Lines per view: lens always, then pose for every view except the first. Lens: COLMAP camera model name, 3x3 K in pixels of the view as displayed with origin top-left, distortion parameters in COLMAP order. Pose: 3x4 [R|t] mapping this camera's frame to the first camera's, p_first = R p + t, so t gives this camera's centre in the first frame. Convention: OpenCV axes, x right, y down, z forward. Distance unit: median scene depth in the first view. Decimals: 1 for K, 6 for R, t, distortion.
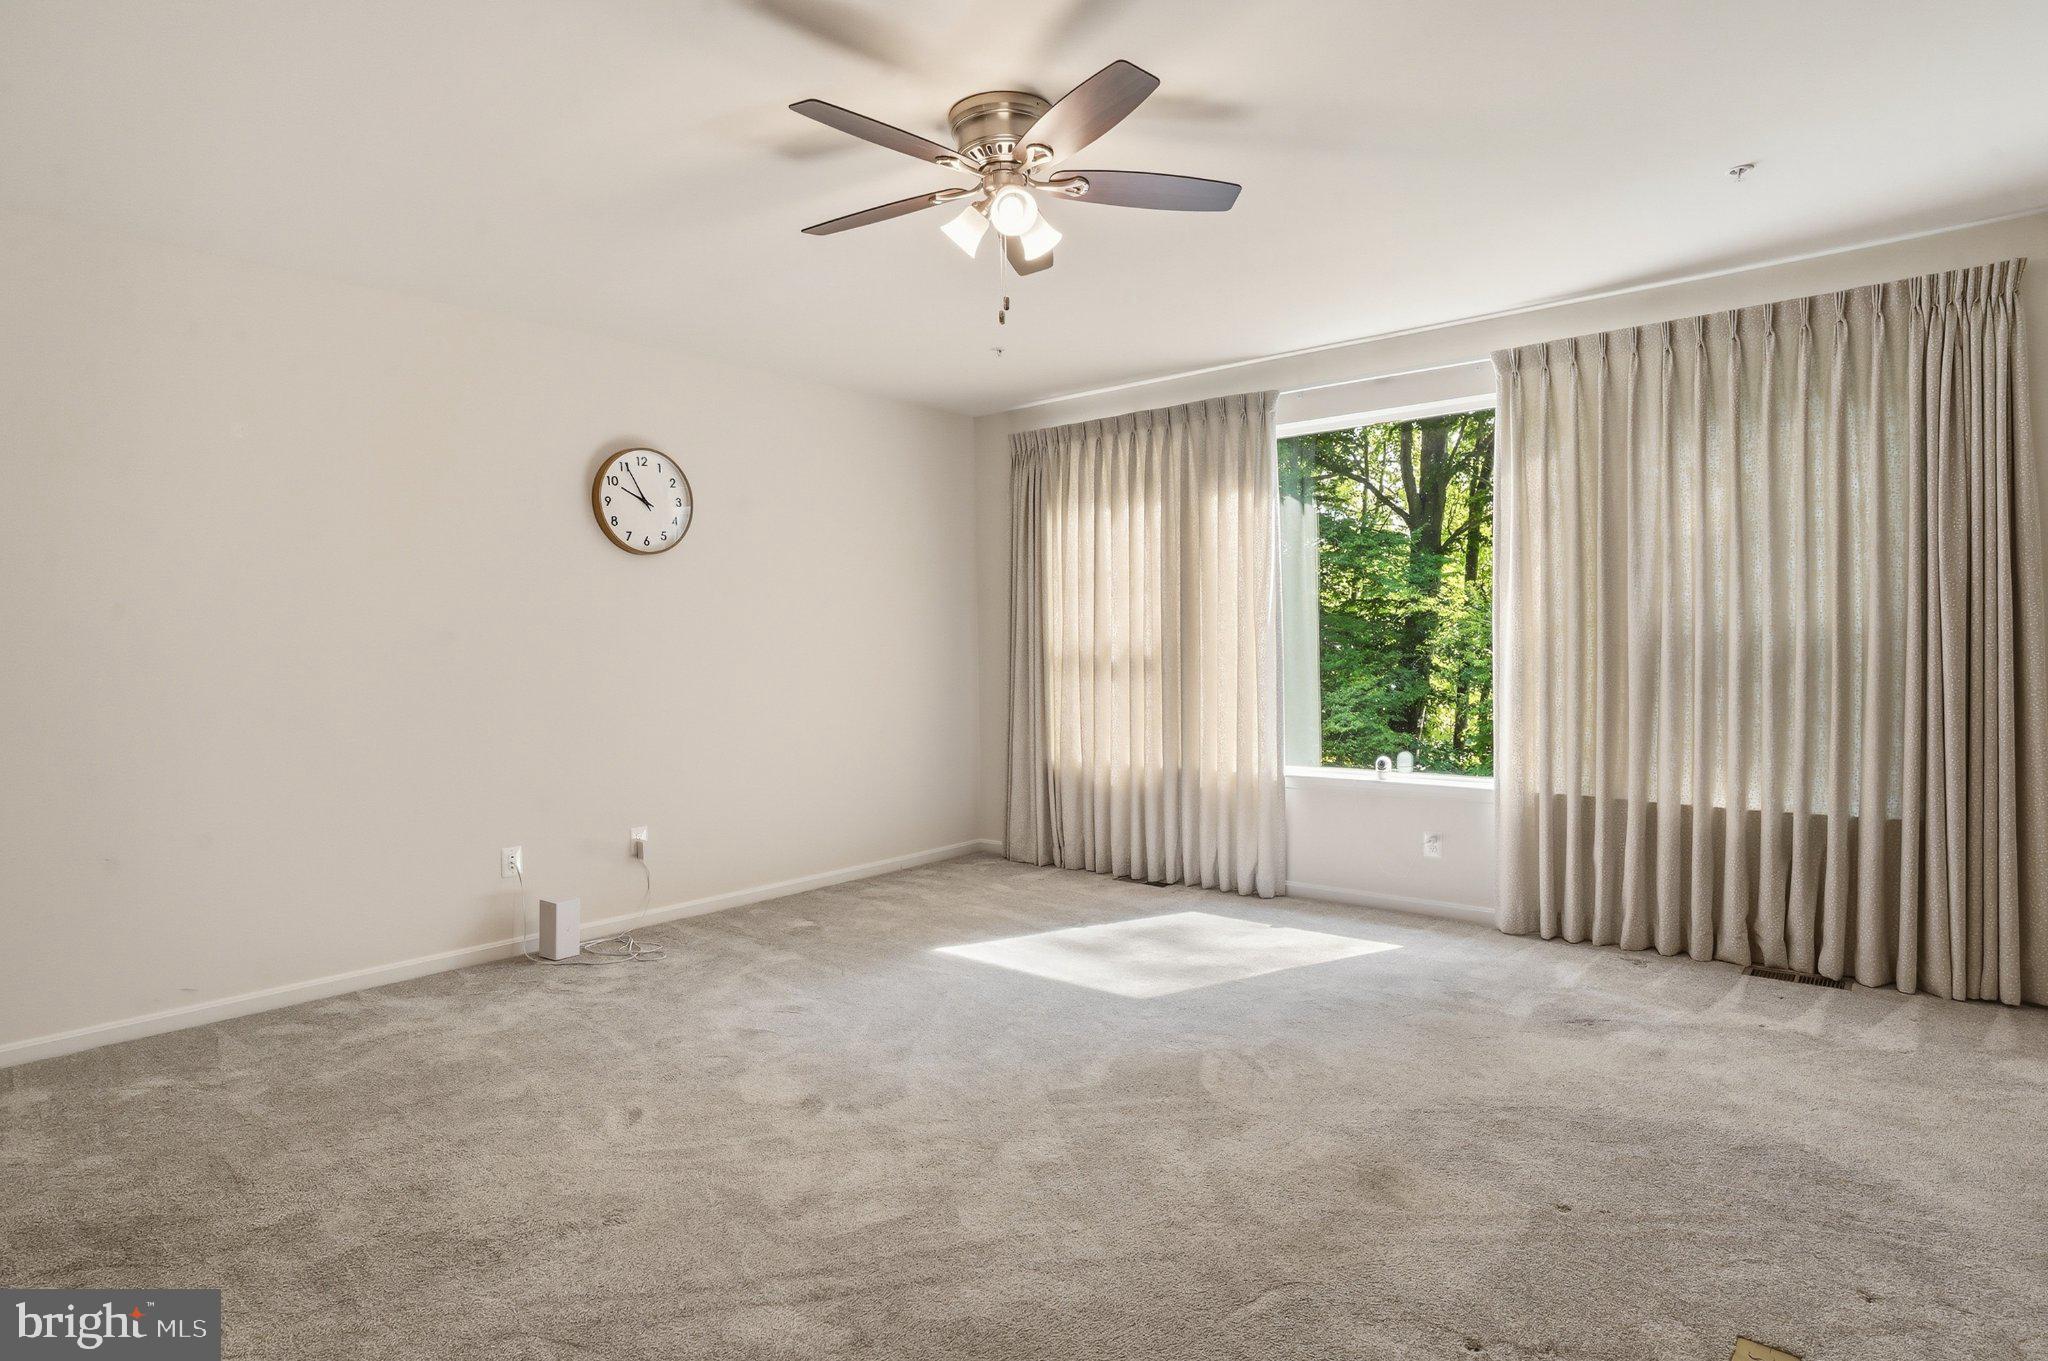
lens RADIAL K [[1070.7, 0, 1026.4], [0, 1070.7, 671.9], [0, 0, 1]] dist [-0.052539, 0.027650]
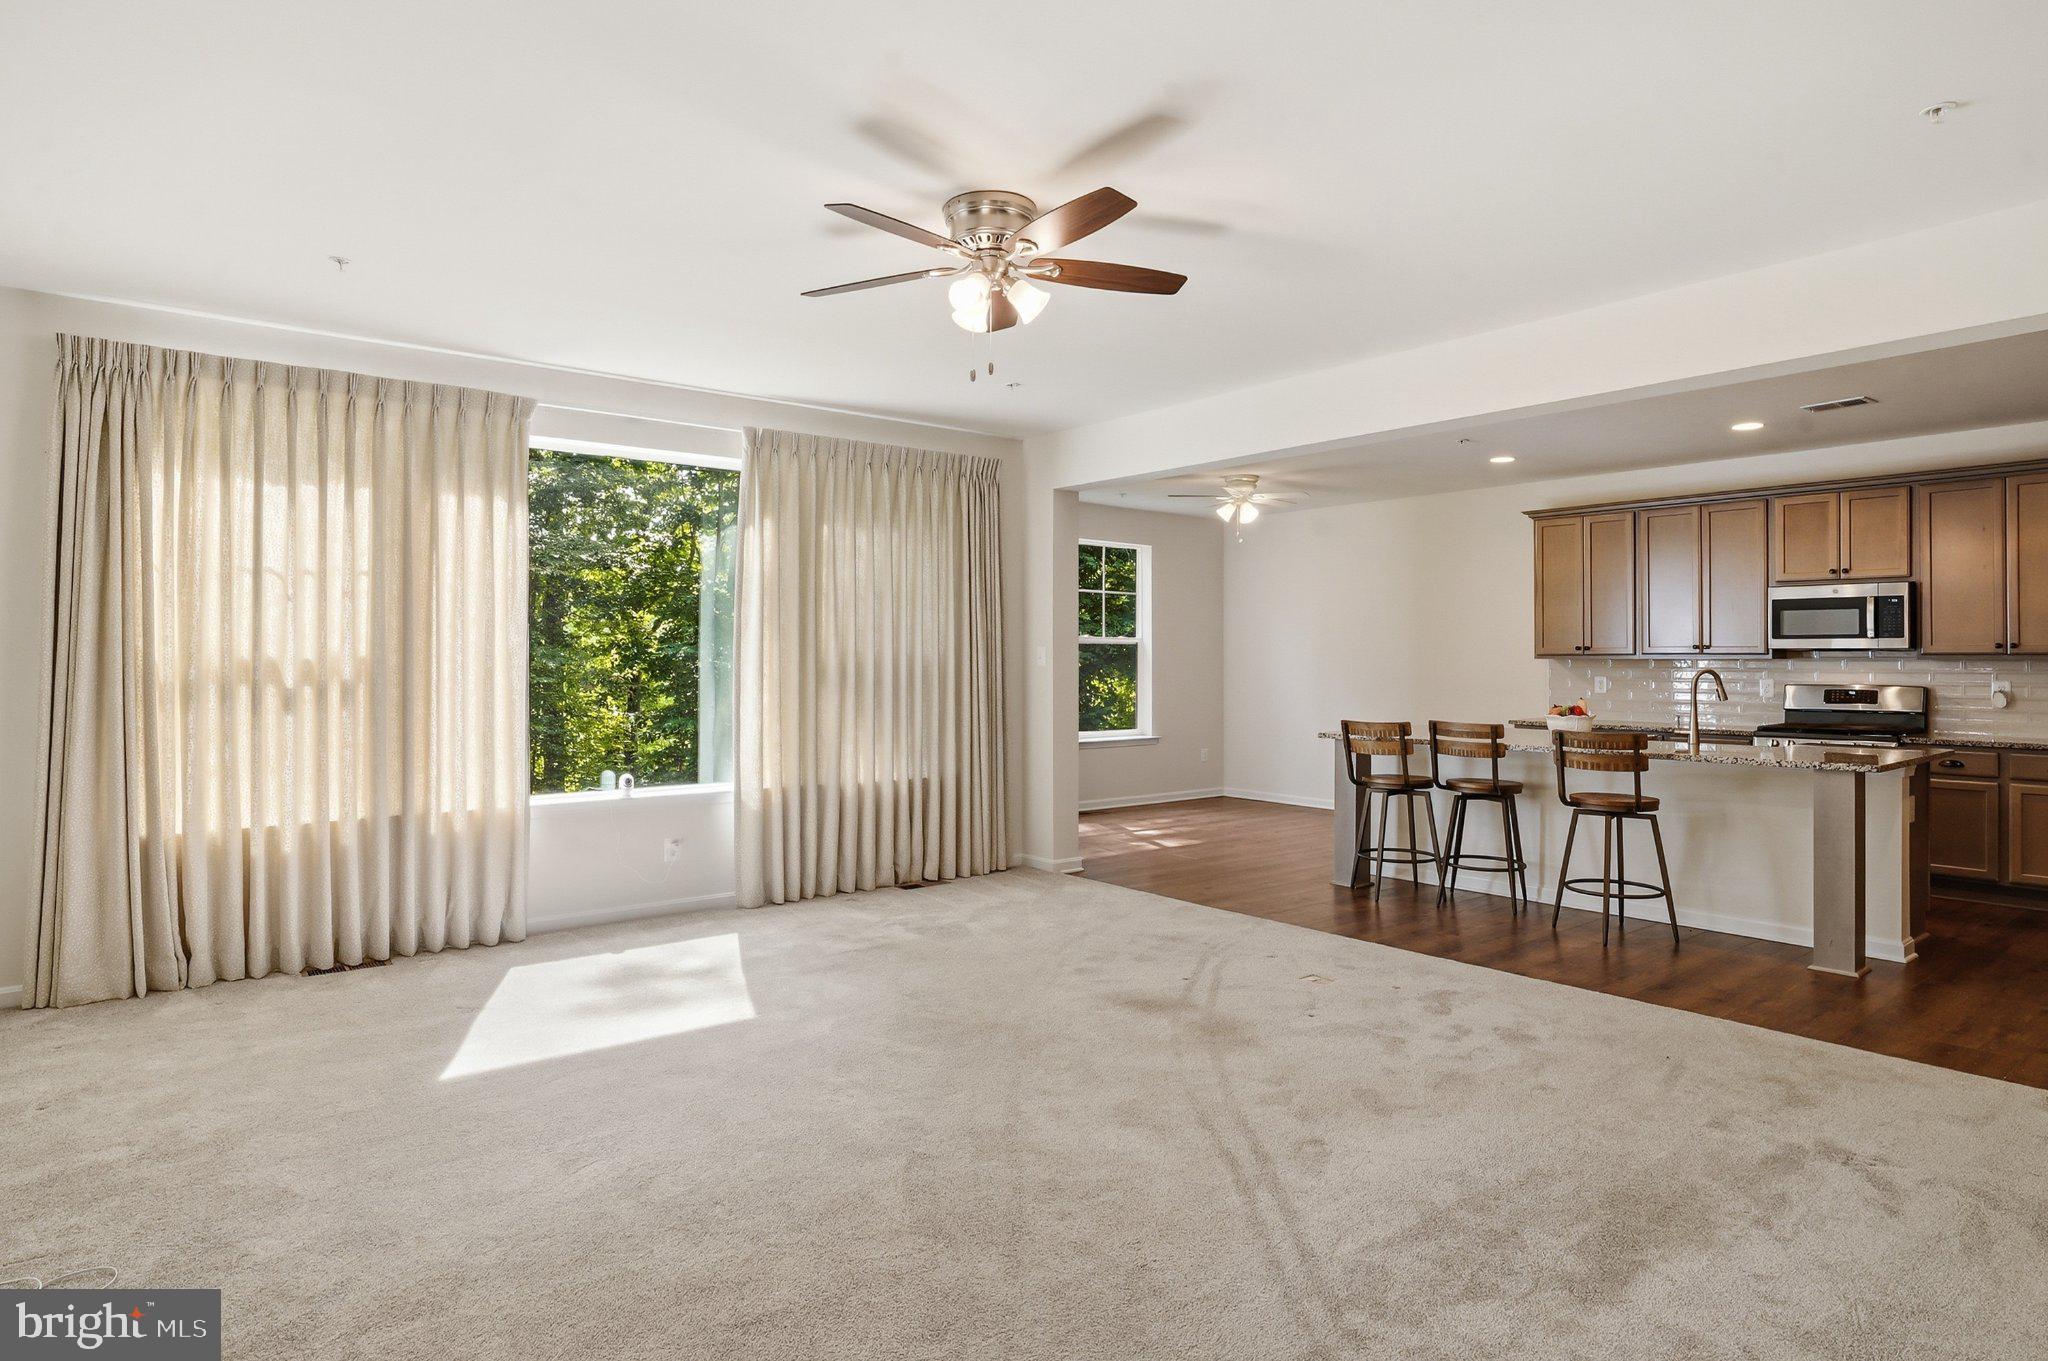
lens RADIAL K [[1088.5, 0, 1020.2], [0, 1088.5, 657.9], [0, 0, 1]] dist [-0.060479, 0.028756]
pose [[0.236413, 0.017075, 0.971503, -0.576292], [0.018035, 0.999596, -0.021958, -0.004382], [-0.971485, 0.022713, 0.236010, 0.347234]]
